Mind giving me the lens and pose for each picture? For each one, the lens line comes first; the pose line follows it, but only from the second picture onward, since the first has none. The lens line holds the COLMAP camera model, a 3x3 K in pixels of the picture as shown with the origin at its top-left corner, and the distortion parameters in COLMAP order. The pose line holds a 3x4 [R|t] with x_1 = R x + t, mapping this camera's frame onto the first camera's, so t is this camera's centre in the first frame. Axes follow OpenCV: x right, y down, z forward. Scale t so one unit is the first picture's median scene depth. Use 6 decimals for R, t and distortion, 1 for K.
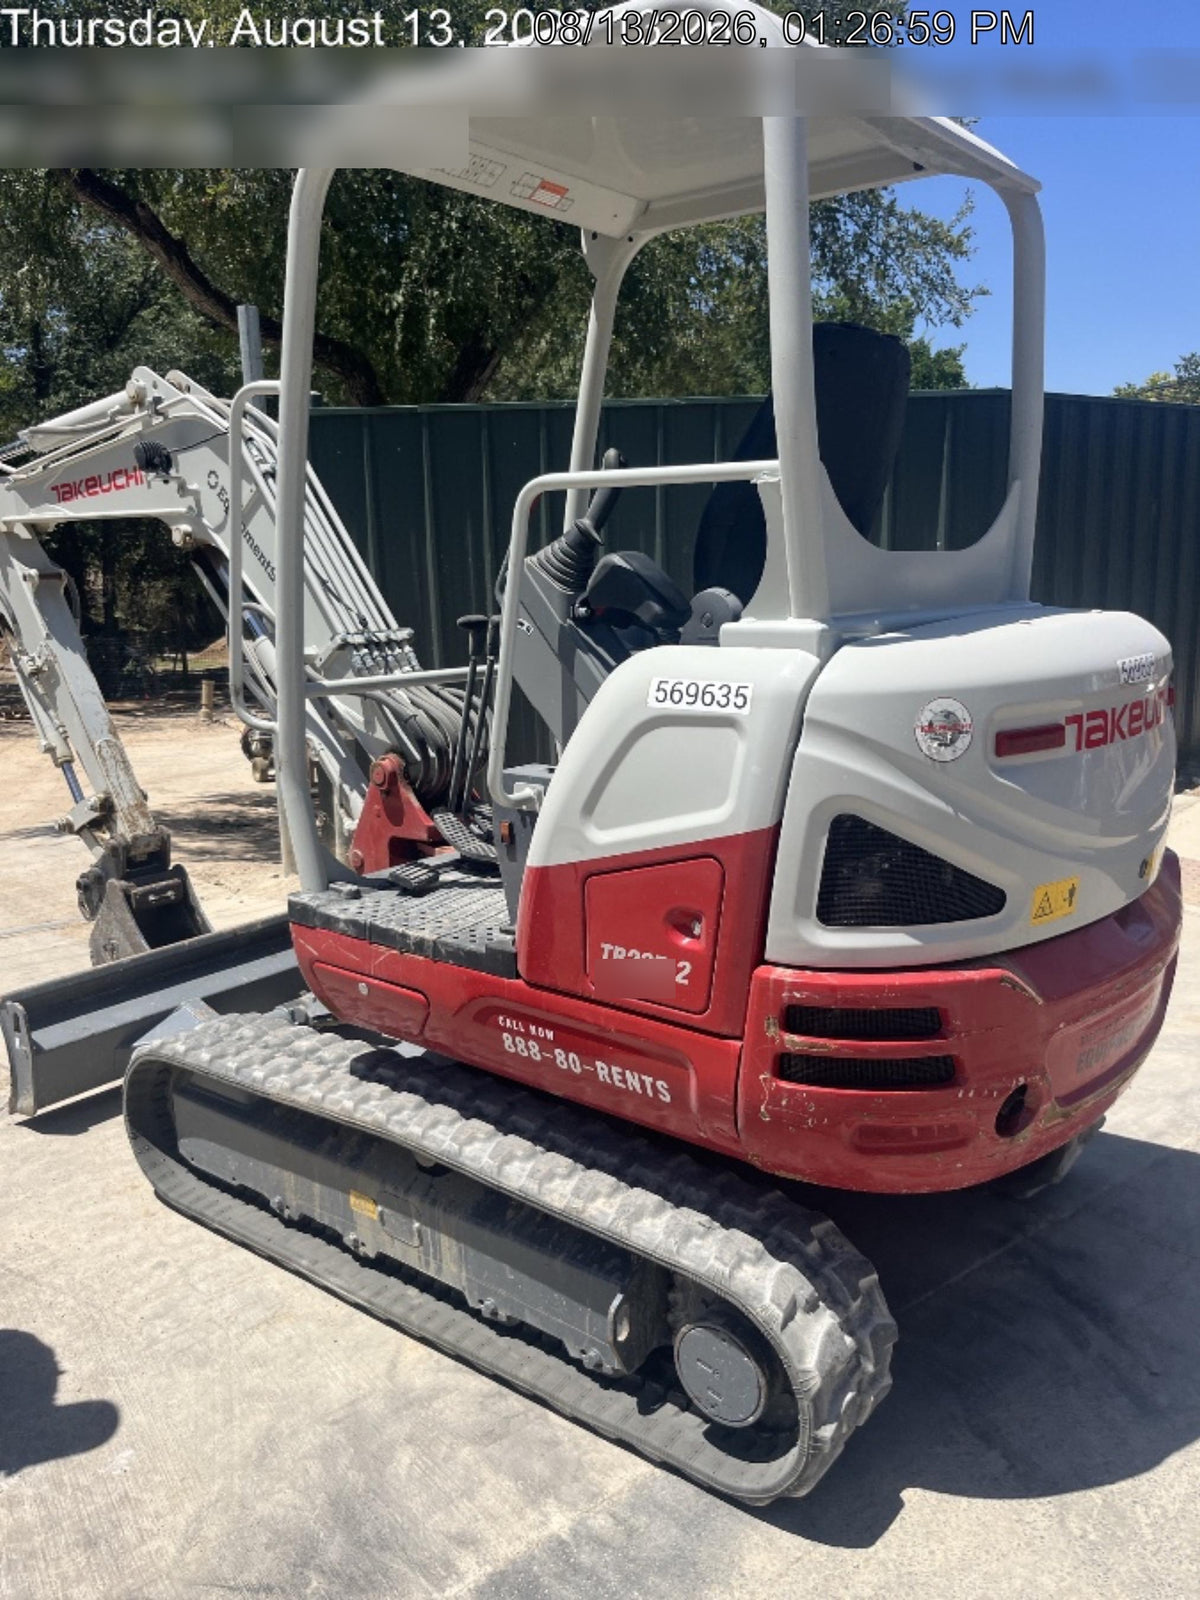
lens RADIAL K [[1204.0, 0, 593.7], [0, 1204.0, 802.5], [0, 0, 1]] dist [0.025133, -0.035427]
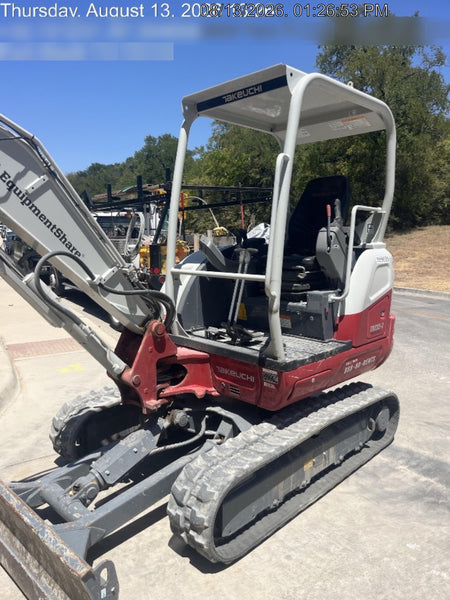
lens RADIAL K [[451.5, 0, 222.7], [0, 451.5, 300.9], [0, 0, 1]] dist [0.025133, -0.035427]
pose [[0.118766, -0.124707, 0.985060, -1.223472], [0.199878, 0.974775, 0.099306, -0.167533], [-0.972596, 0.185098, 0.140696, 1.031402]]
